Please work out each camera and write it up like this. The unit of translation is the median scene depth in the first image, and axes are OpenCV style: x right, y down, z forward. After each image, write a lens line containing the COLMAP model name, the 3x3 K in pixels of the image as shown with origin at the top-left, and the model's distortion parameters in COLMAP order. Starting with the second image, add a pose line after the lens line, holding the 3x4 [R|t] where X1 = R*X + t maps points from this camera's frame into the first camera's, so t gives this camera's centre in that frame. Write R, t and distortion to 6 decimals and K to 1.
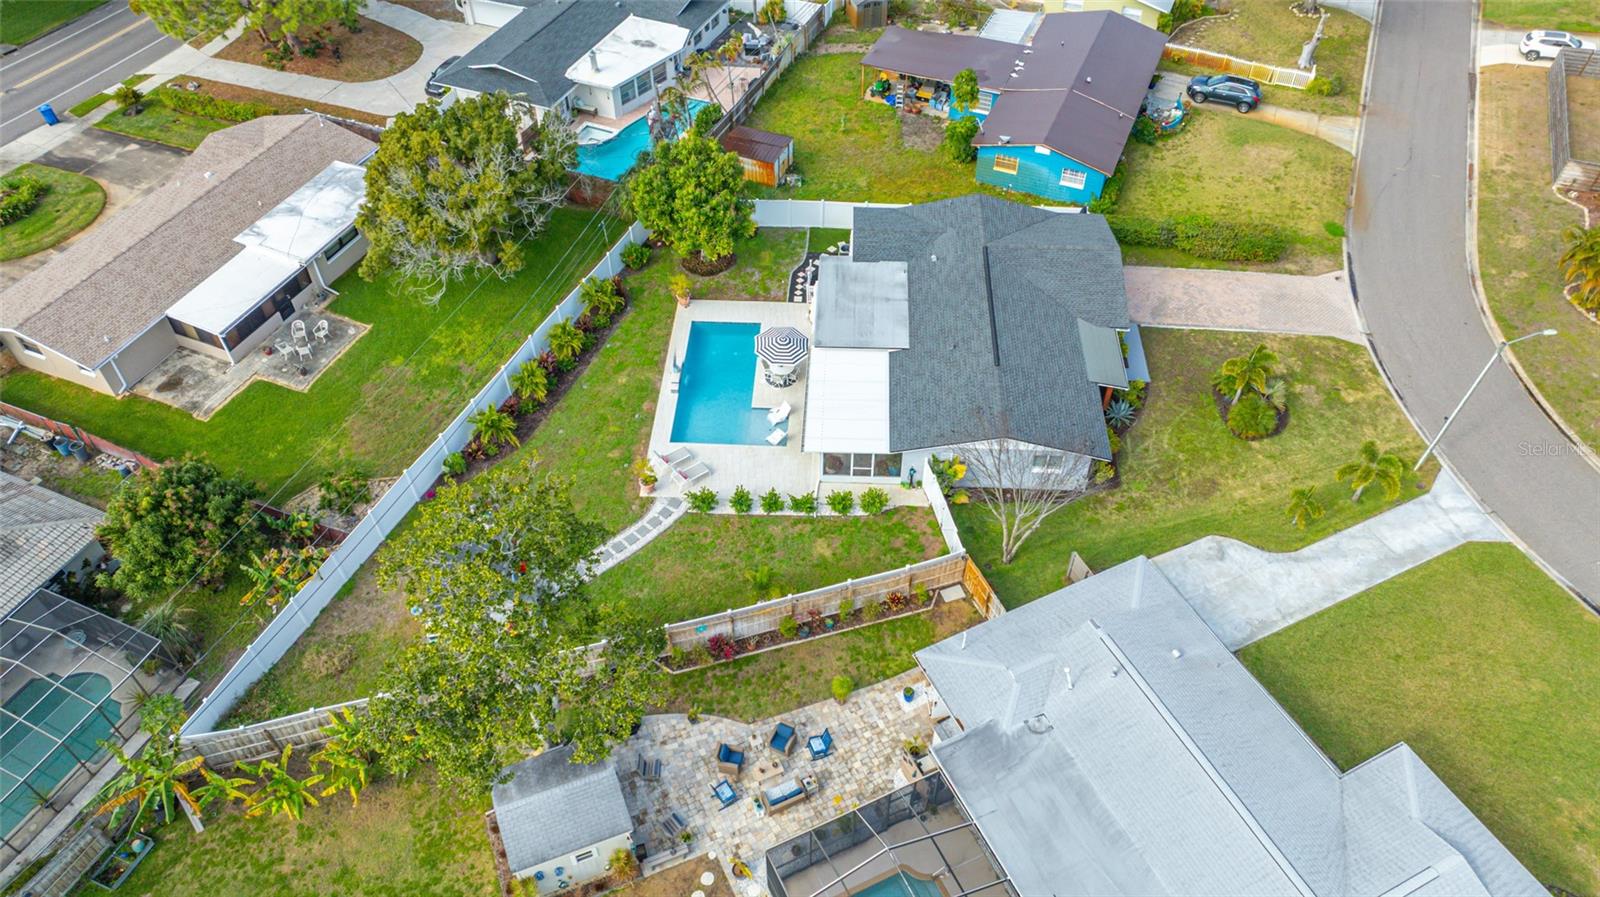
lens RADIAL K [[1113.3, 0, 804.8], [0, 1113.3, 448.2], [0, 0, 1]] dist [-0.003502, 0.000399]
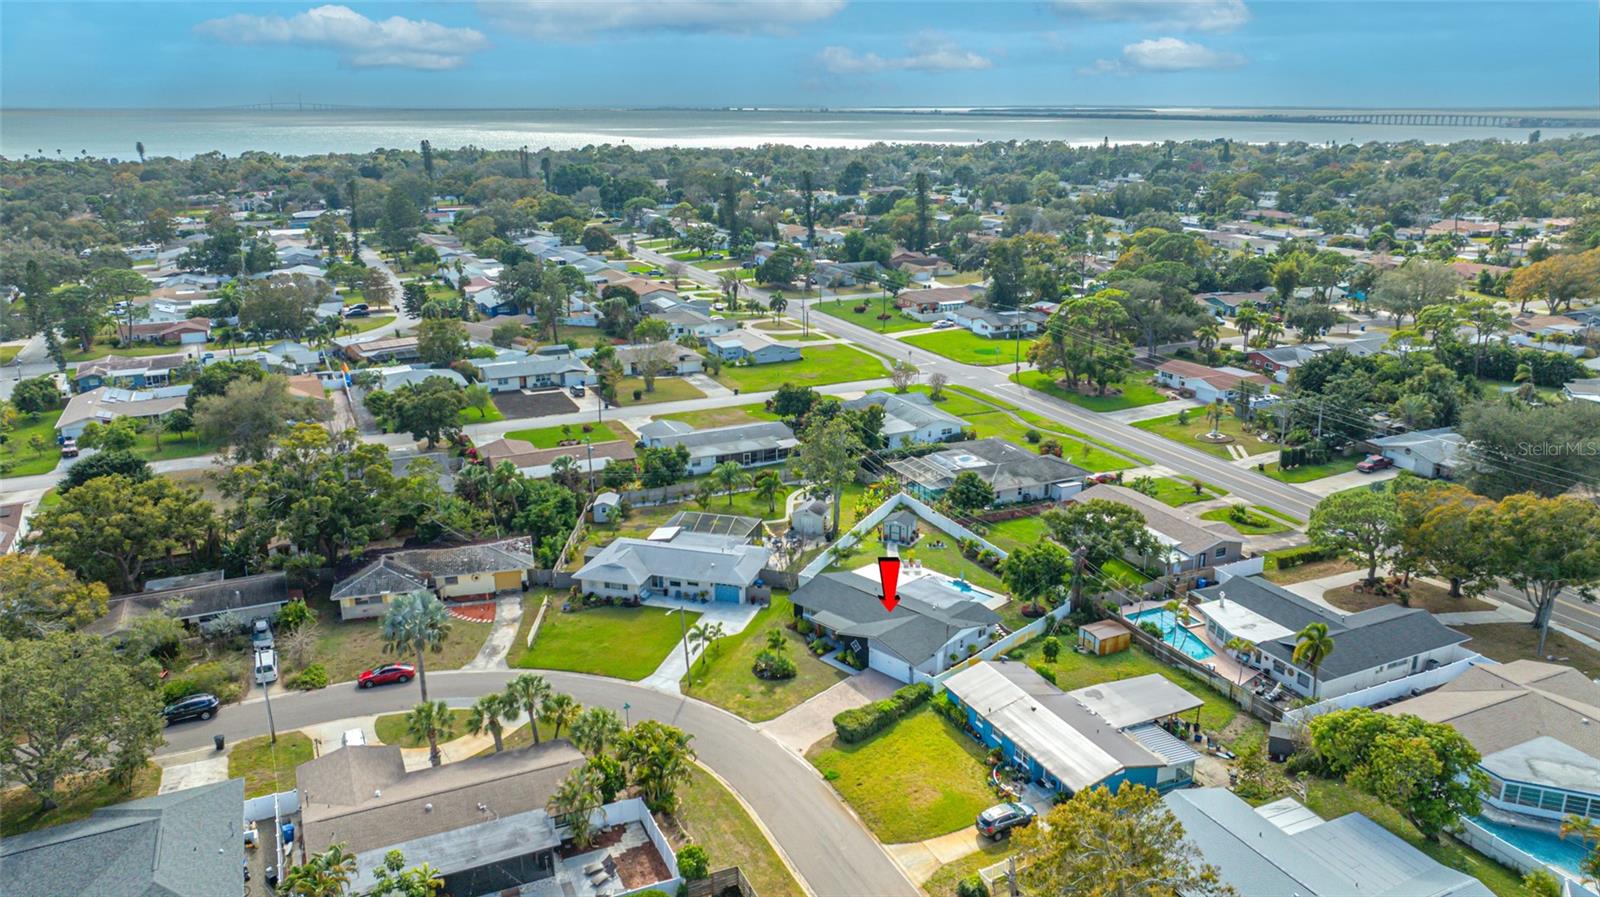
lens RADIAL K [[1126.4, 0, 801.1], [0, 1126.4, 449.4], [0, 0, 1]] dist [-0.010420, 0.007495]
pose [[-0.665745, 0.212637, -0.715241, 1.809079], [-0.539399, 0.525181, 0.658205, -1.653019], [0.515589, 0.823997, -0.234941, 1.275556]]
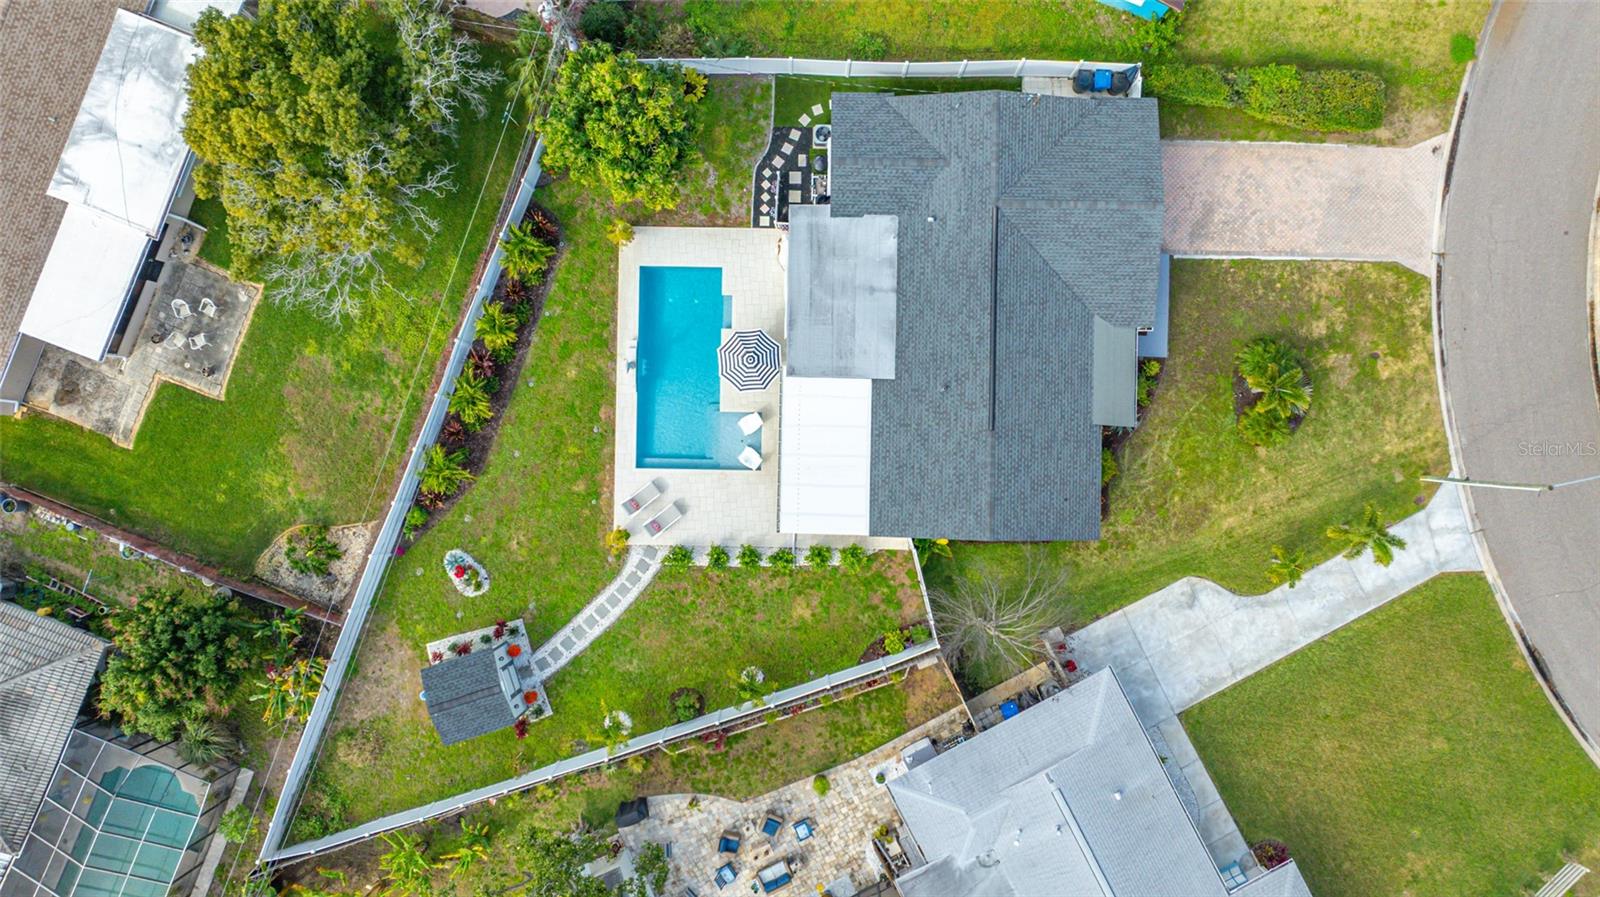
lens RADIAL K [[1126.4, 0, 801.1], [0, 1126.4, 449.4], [0, 0, 1]] dist [-0.010420, 0.007495]
pose [[0.999525, -0.030301, -0.005656, 0.024789], [0.025997, 0.730080, 0.682867, -0.700330], [-0.016563, -0.682690, 0.730521, 0.336381]]
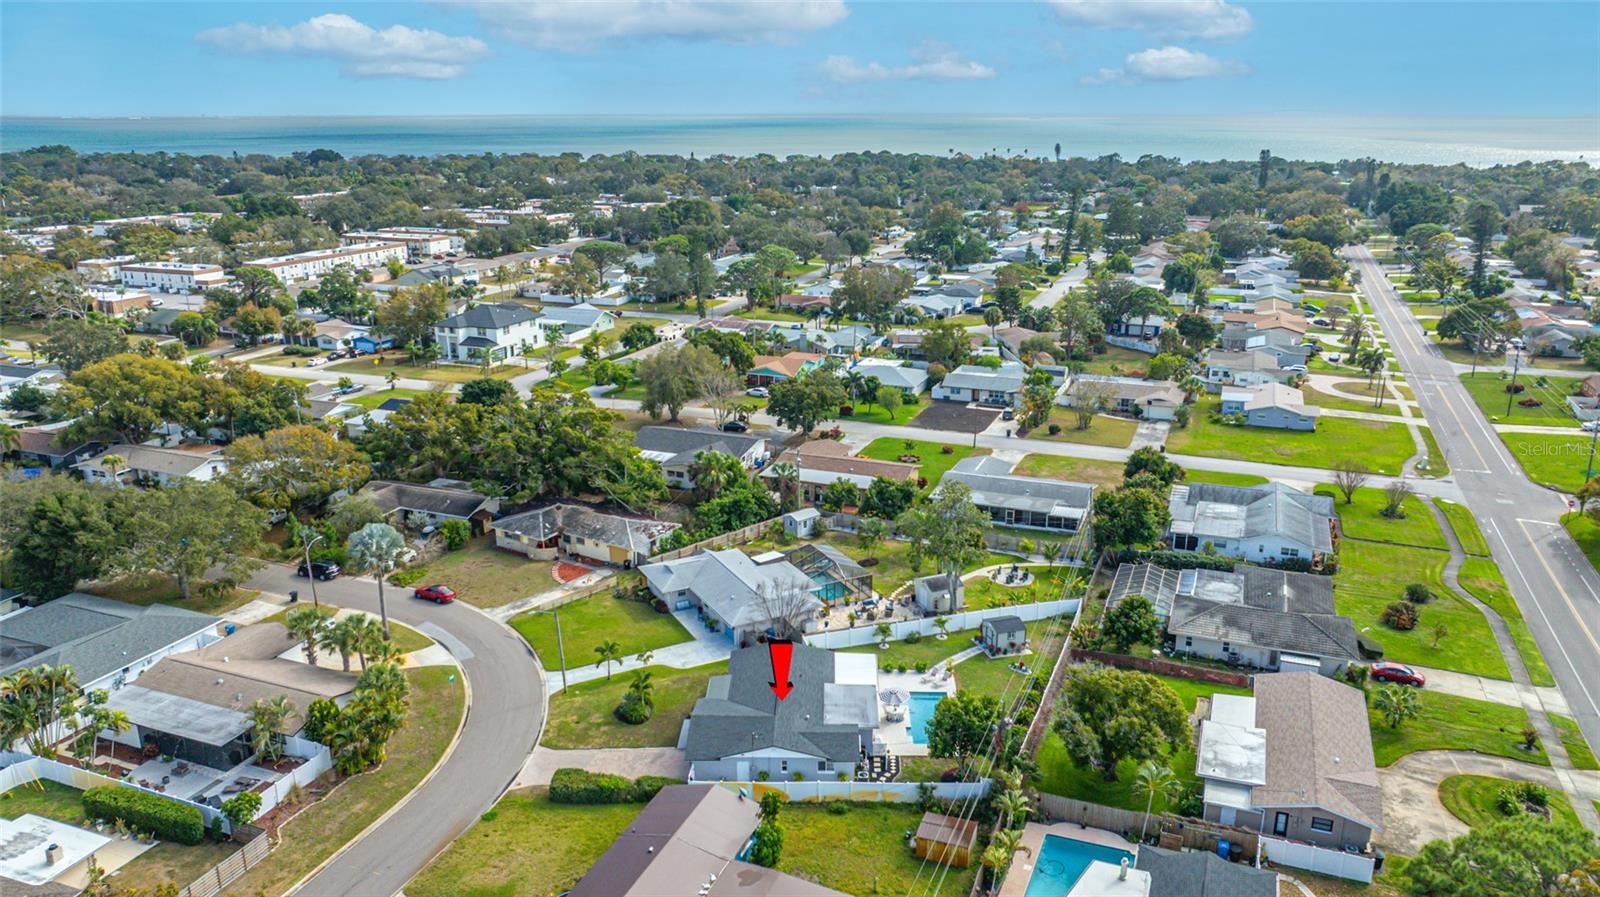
lens RADIAL K [[1073.2, 0, 852.0], [0, 1073.2, 496.2], [0, 0, 1]] dist [0.107313, 0.000922]
pose [[-0.996565, 0.006620, -0.082550, 0.208973], [-0.072653, 0.408535, 0.909847, -2.000968], [0.039748, 0.912719, -0.406650, 1.550171]]
